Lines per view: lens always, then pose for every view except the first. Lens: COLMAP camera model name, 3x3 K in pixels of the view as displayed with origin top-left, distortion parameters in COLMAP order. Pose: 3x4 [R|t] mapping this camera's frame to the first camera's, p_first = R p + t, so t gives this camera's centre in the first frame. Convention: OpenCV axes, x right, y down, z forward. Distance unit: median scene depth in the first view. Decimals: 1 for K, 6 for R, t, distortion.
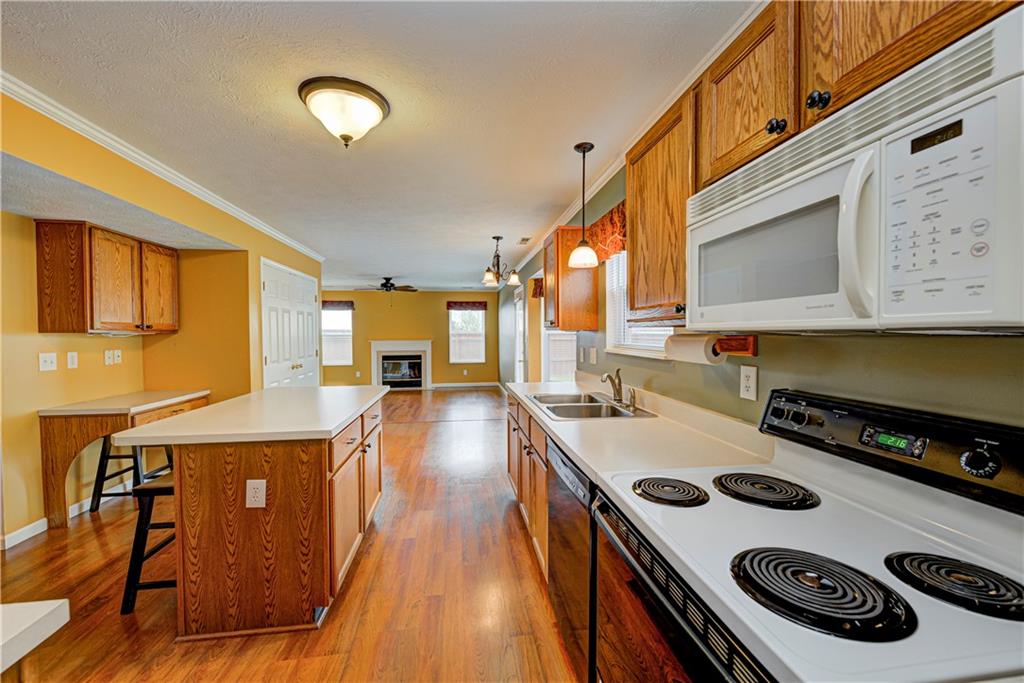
lens RADIAL K [[400.8, 0, 509.0], [0, 400.8, 340.9], [0, 0, 1]] dist [-0.002822, -0.001712]
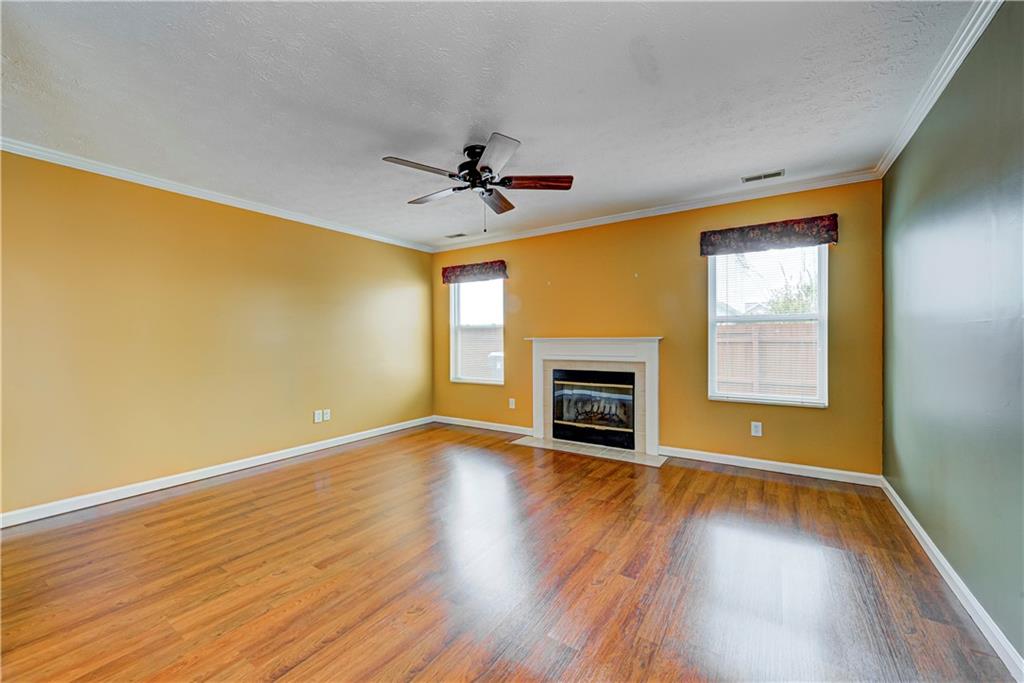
lens RADIAL K [[400.8, 0, 512.9], [0, 400.8, 342.9], [0, 0, 1]] dist [-0.002822, -0.001712]
pose [[0.752125, 0.011426, -0.658921, -0.040134], [-0.007279, 0.999933, 0.009030, 0.001877], [0.658980, -0.001995, 0.752158, 0.604716]]
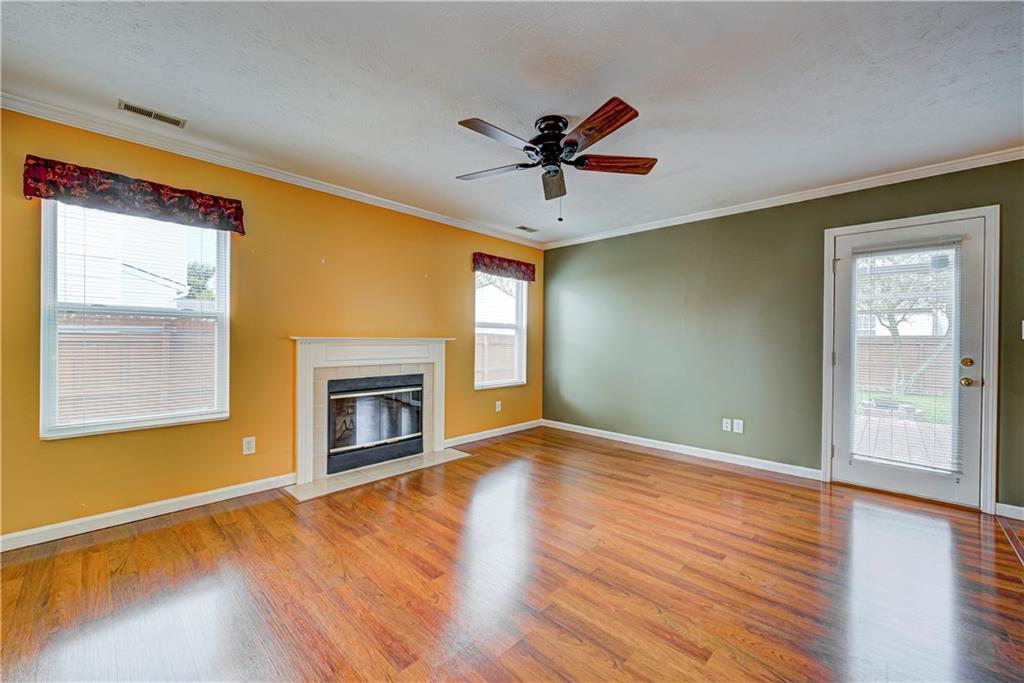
lens RADIAL K [[400.8, 0, 512.8], [0, 400.8, 341.0], [0, 0, 1]] dist [-0.002822, -0.001712]
pose [[0.785701, 0.011784, 0.618494, -0.400117], [-0.007395, 0.999926, -0.009656, 0.005052], [-0.618562, 0.003013, 0.785730, 0.621276]]
